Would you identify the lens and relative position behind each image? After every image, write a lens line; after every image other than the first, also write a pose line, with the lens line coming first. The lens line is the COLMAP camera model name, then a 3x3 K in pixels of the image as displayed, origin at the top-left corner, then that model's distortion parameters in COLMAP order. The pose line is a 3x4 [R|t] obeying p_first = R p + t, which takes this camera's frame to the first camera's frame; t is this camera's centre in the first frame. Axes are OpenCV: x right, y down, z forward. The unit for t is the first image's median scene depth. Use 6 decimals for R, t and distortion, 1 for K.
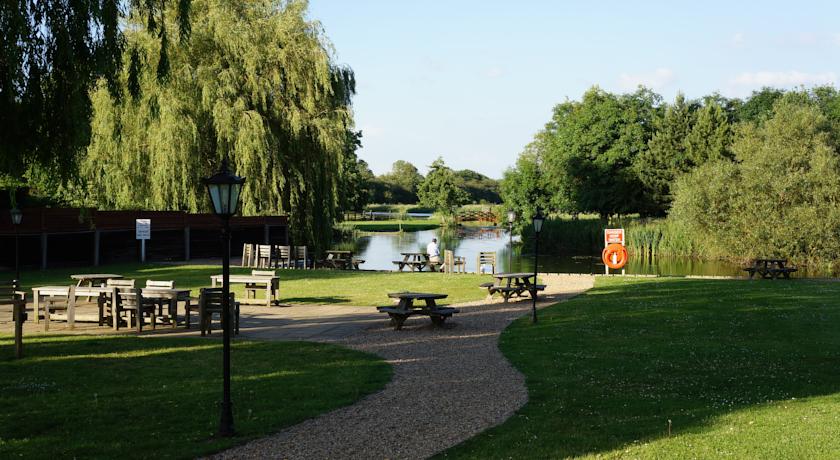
lens RADIAL K [[1438.1, 0, 419.2], [0, 1438.1, 229.2], [0, 0, 1]] dist [0.301595, 0.000000]
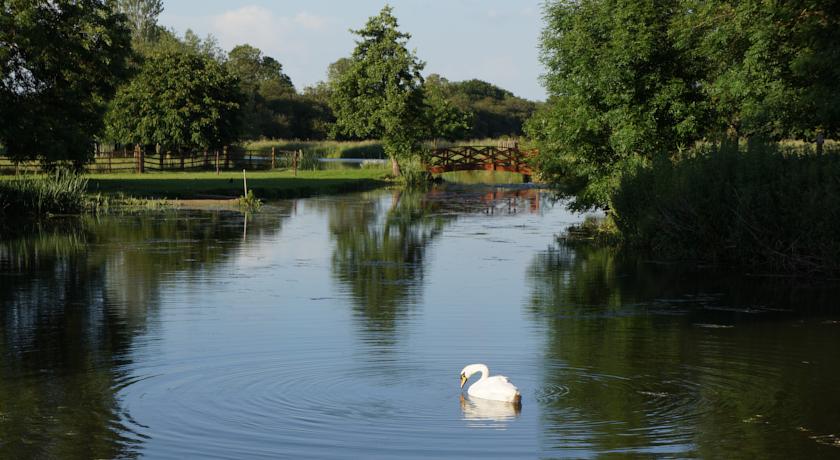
lens RADIAL K [[1438.1, 0, 421.4], [0, 1438.1, 231.5], [0, 0, 1]] dist [0.301595, 0.000000]
pose [[0.999685, -0.007169, -0.024034, 0.033521], [0.007801, 0.999623, 0.026321, 0.000890], [0.023836, -0.026500, 0.999365, 0.603131]]
